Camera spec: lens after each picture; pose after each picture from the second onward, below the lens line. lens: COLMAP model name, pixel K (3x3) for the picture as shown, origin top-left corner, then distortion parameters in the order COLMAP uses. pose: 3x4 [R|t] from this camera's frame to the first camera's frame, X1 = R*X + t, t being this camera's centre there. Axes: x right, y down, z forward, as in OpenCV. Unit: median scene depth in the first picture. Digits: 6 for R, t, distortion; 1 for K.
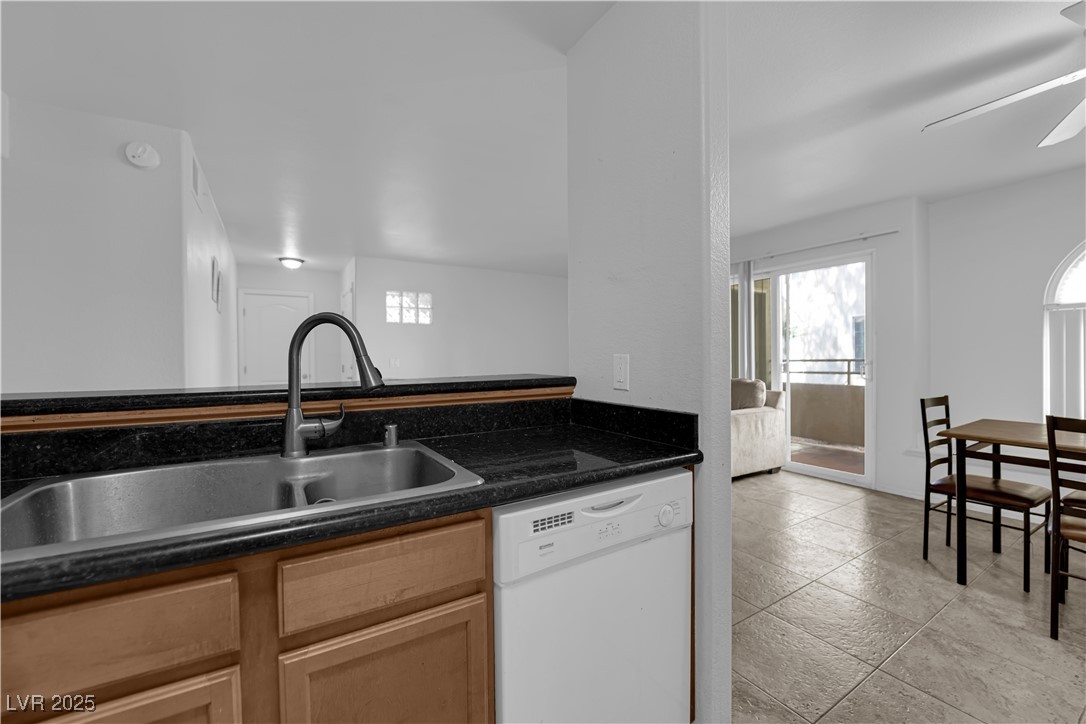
lens RADIAL K [[437.7, 0, 542.4], [0, 437.7, 365.7], [0, 0, 1]] dist [-0.013870, -0.000527]
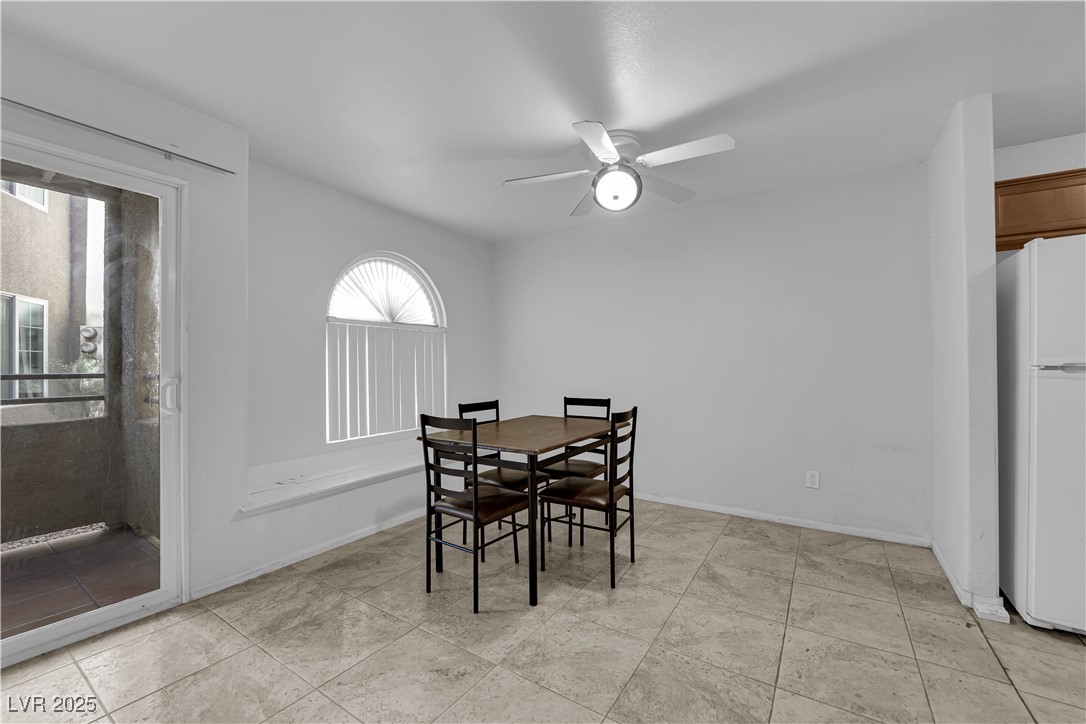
lens RADIAL K [[437.7, 0, 541.1], [0, 437.7, 363.7], [0, 0, 1]] dist [-0.013870, -0.000527]
pose [[-0.420828, 0.015524, 0.907007, 0.043931], [0.025762, 0.999655, -0.005156, -0.011913], [-0.906774, 0.021196, -0.421083, 0.748377]]
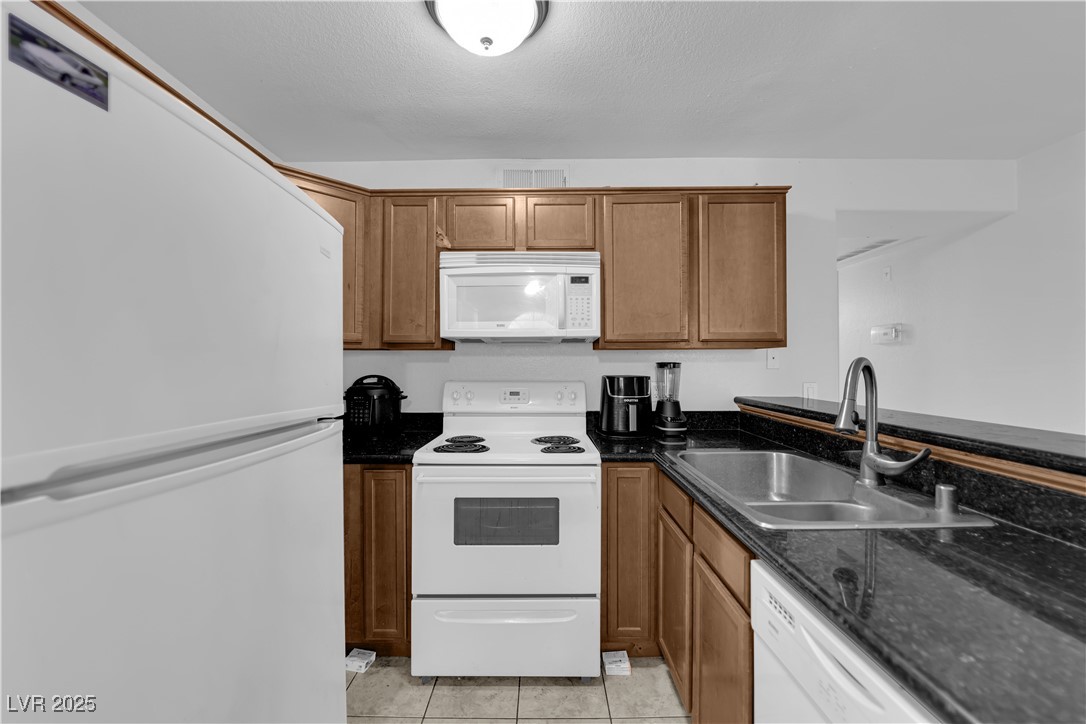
lens RADIAL K [[437.7, 0, 543.4], [0, 437.7, 361.8], [0, 0, 1]] dist [-0.013870, -0.000527]
pose [[-0.531454, 0.009940, -0.847029, 0.244303], [-0.007271, 0.999841, 0.016295, -0.035002], [0.847056, 0.014819, -0.531297, 0.256475]]
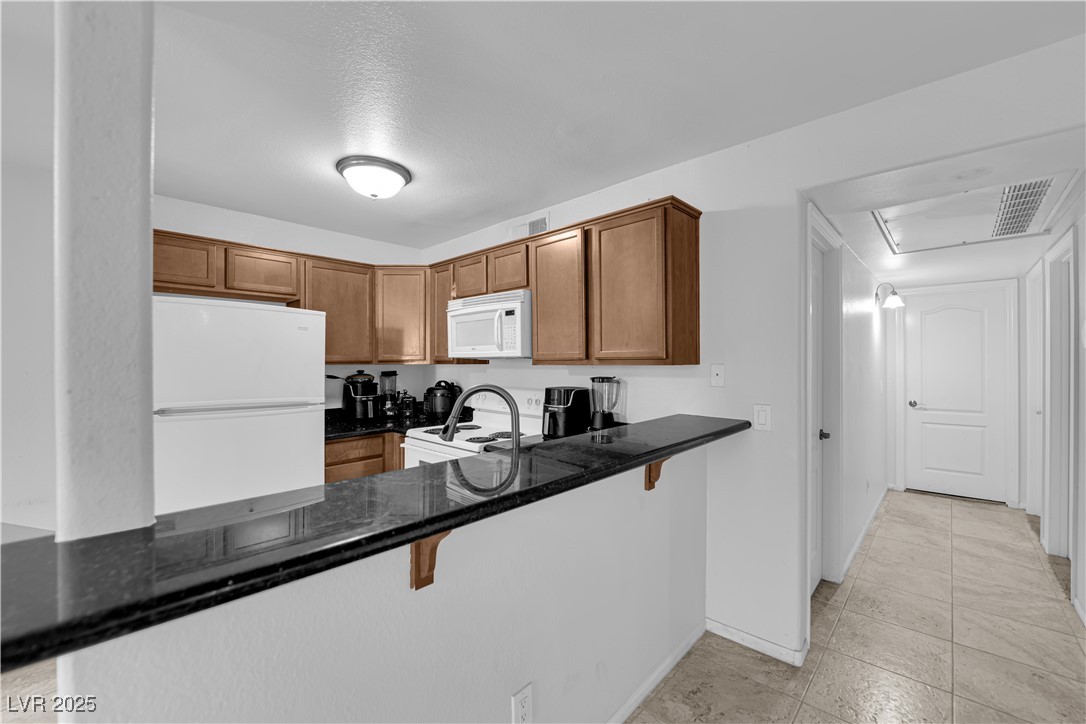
lens RADIAL K [[437.7, 0, 545.6], [0, 437.7, 363.1], [0, 0, 1]] dist [-0.013870, -0.000527]
pose [[-0.965439, 0.015276, -0.260181, -0.090724], [0.008840, 0.999626, 0.025890, -0.063421], [0.260479, 0.022695, -0.965213, 0.676399]]
